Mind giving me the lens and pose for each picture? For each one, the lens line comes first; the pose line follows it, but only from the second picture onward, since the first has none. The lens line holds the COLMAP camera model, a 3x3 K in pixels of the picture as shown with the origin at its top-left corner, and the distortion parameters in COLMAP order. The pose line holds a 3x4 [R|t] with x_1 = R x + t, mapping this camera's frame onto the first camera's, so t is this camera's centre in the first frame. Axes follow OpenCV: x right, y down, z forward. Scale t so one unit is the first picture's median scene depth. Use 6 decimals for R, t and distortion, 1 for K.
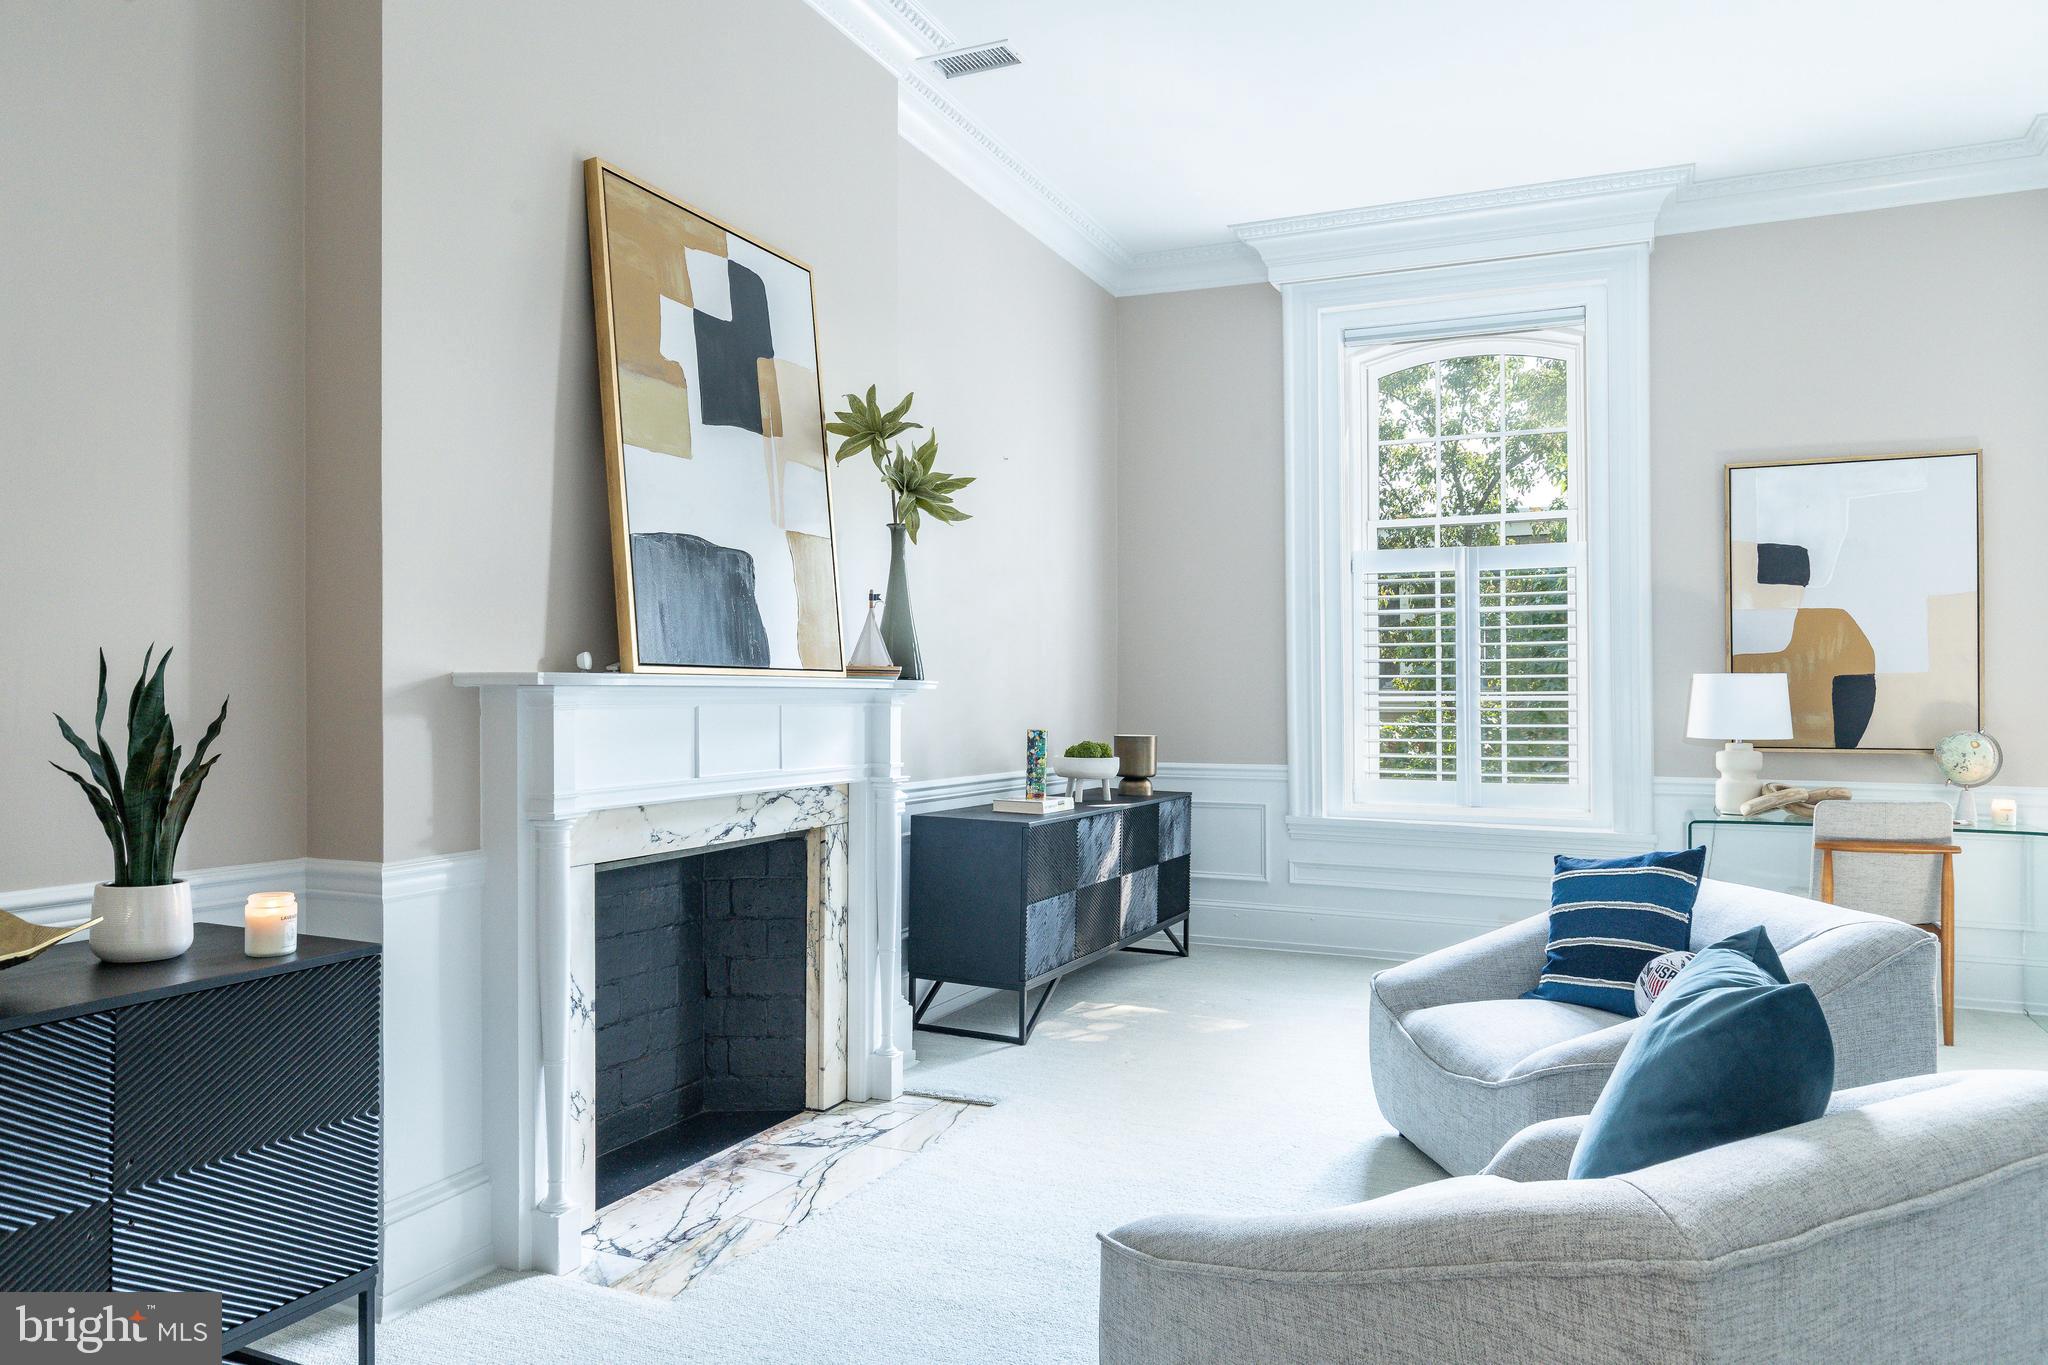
lens RADIAL K [[1377.3, 0, 1019.4], [0, 1377.3, 677.1], [0, 0, 1]] dist [-0.001473, 0.001431]
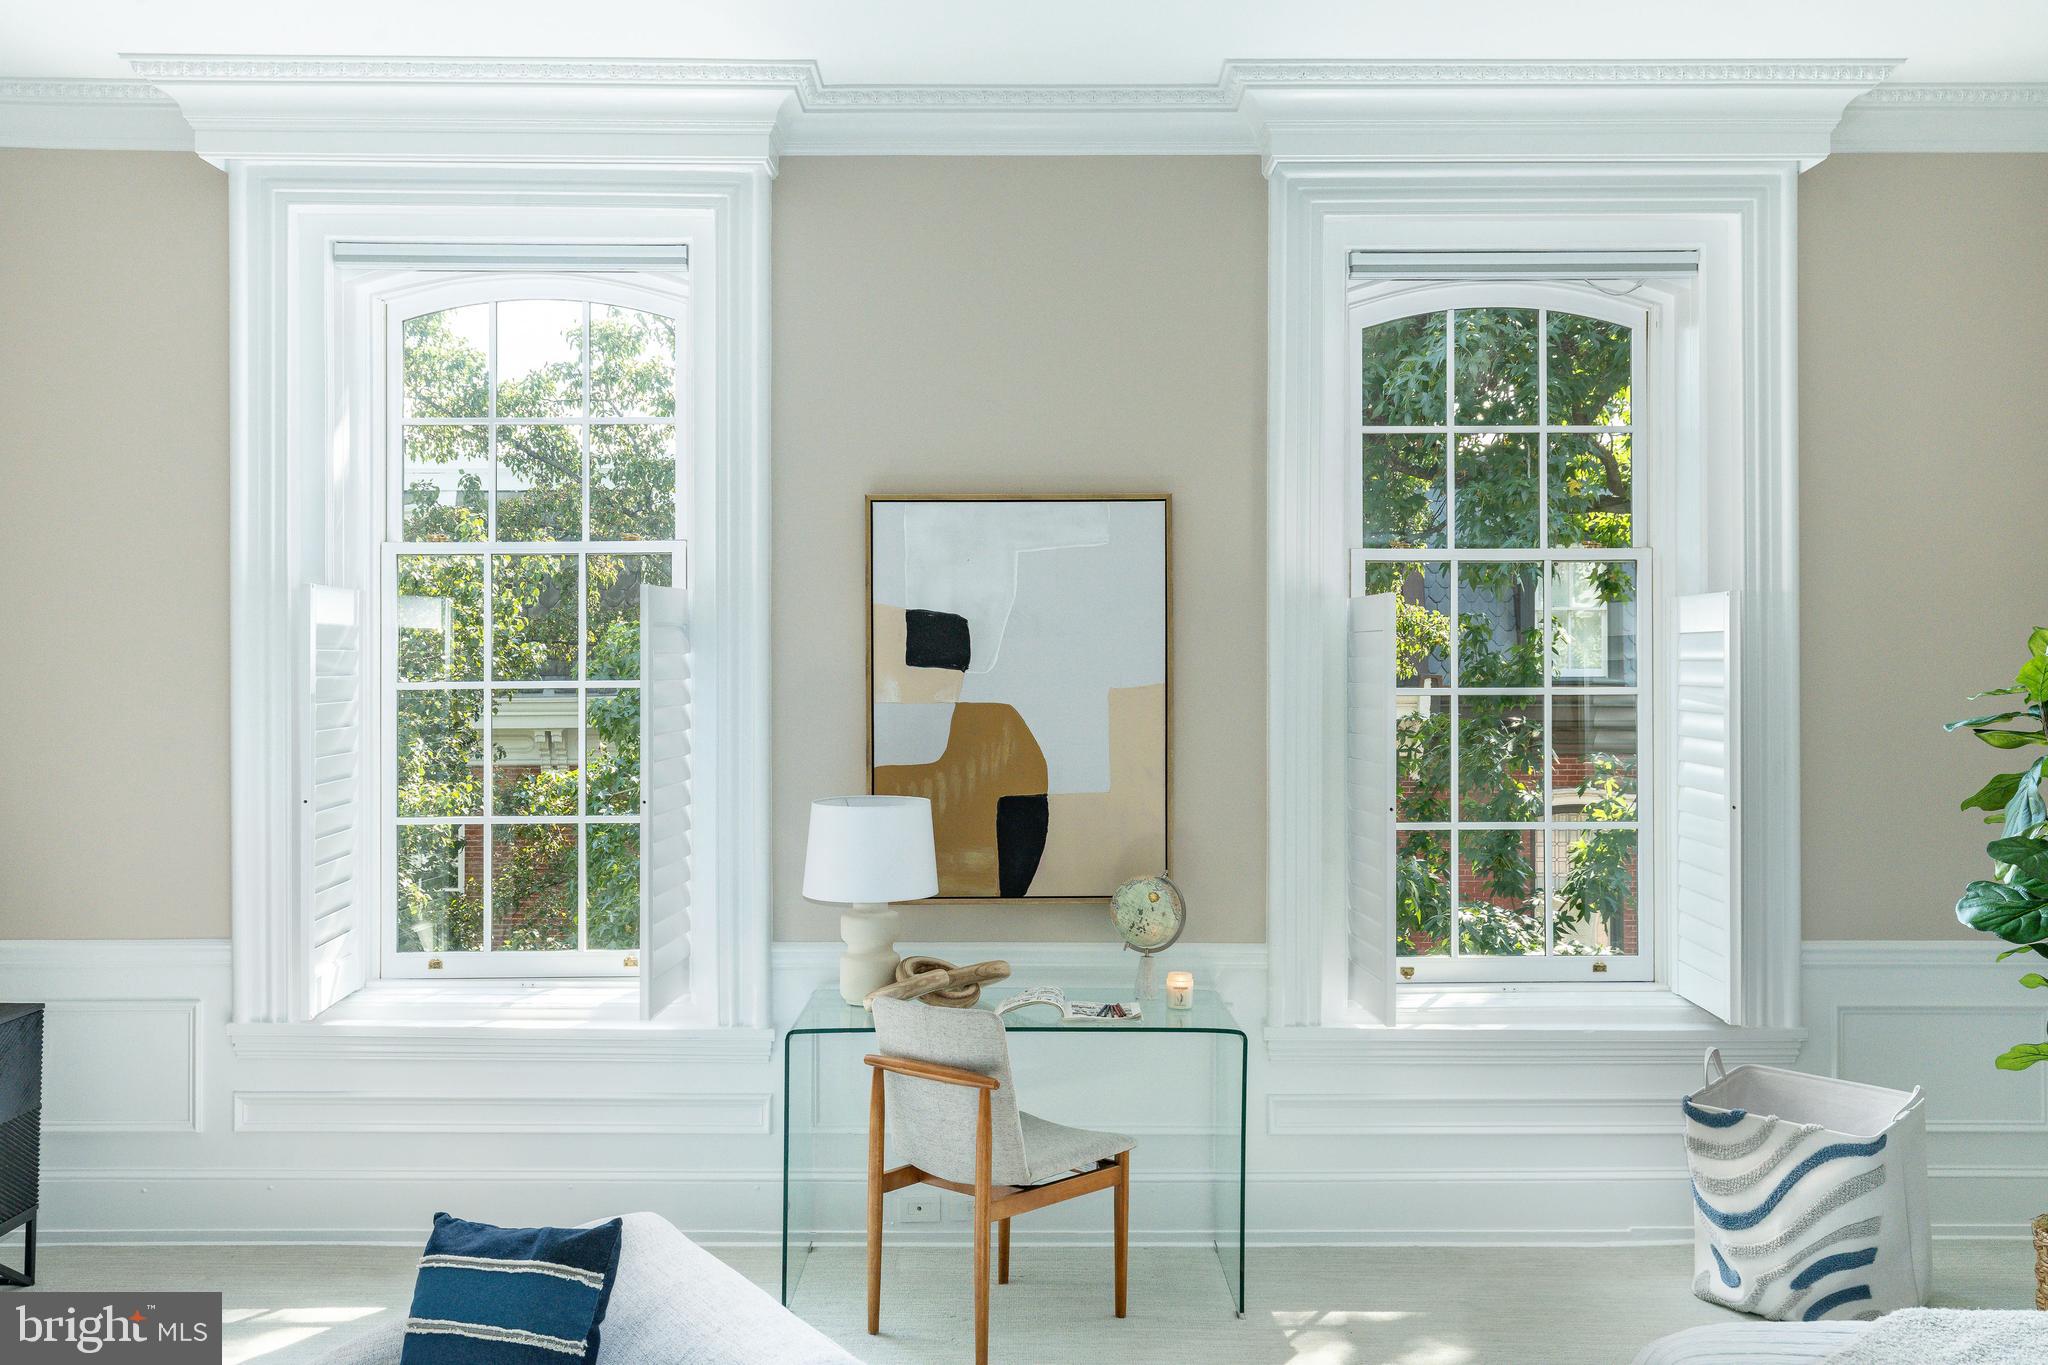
lens RADIAL K [[1862.9, 0, 1026.6], [0, 1862.9, 641.9], [0, 0, 1]] dist [-0.001659, 0.007186]
pose [[0.906826, -0.000284, 0.421505, 0.270618], [-0.000190, 0.999999, 0.001082, -0.116171], [-0.421505, -0.001062, 0.906826, 0.152749]]
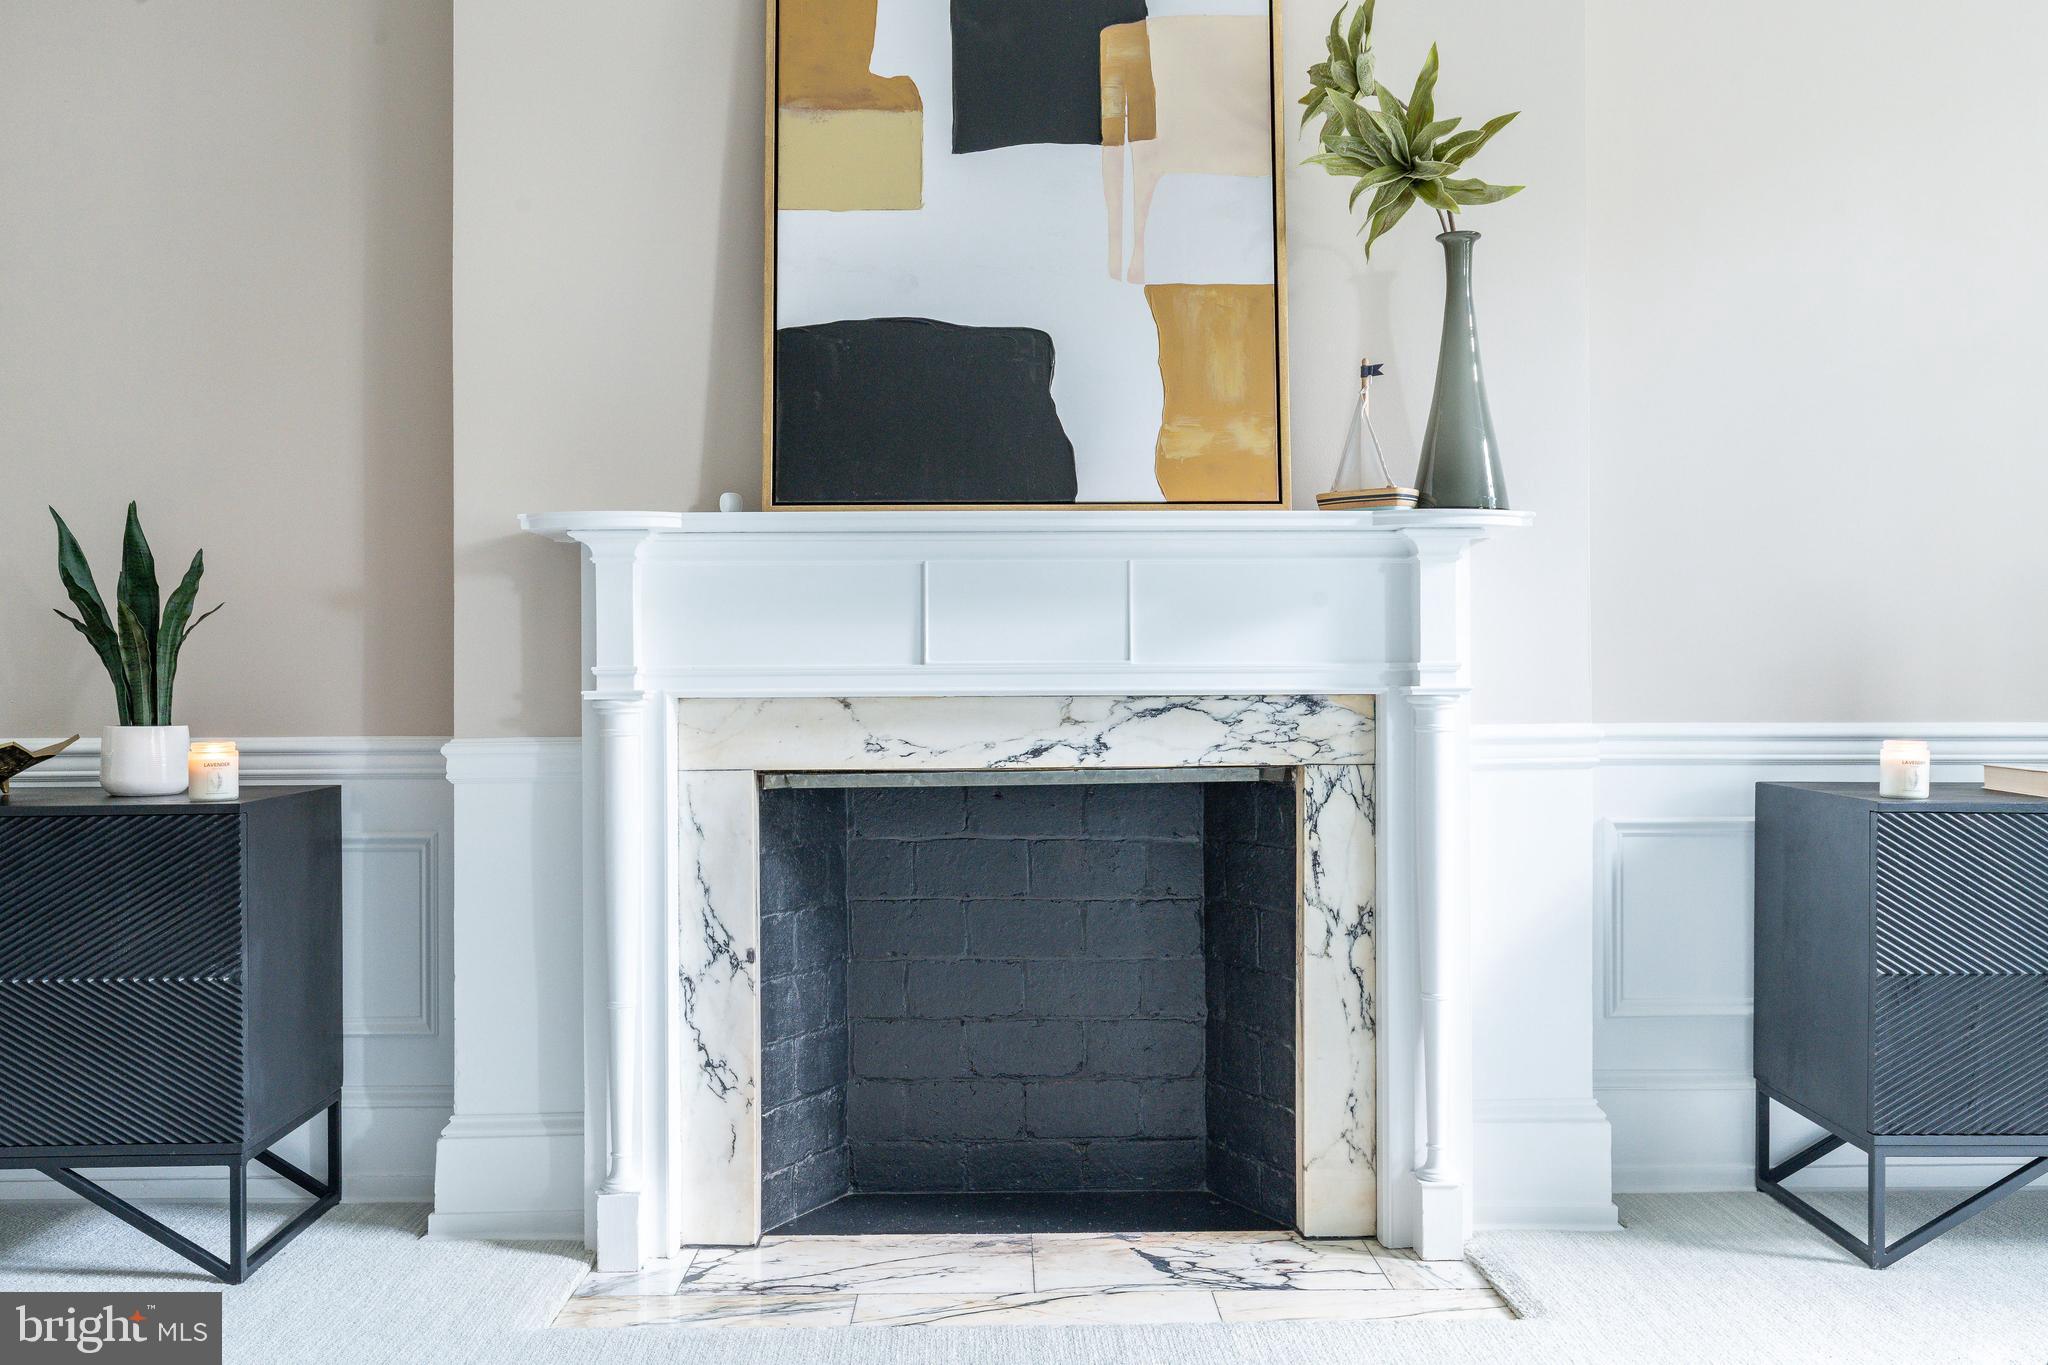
lens RADIAL K [[1770.7, 0, 1024.0], [0, 1770.7, 682.5], [0, 0, 1]] dist [-0.002115, -0.000640]
pose [[0.441695, -0.013973, -0.897056, 0.498453], [0.017748, 0.999819, -0.006835, 0.075630], [0.896990, -0.012902, 0.441863, 0.550463]]
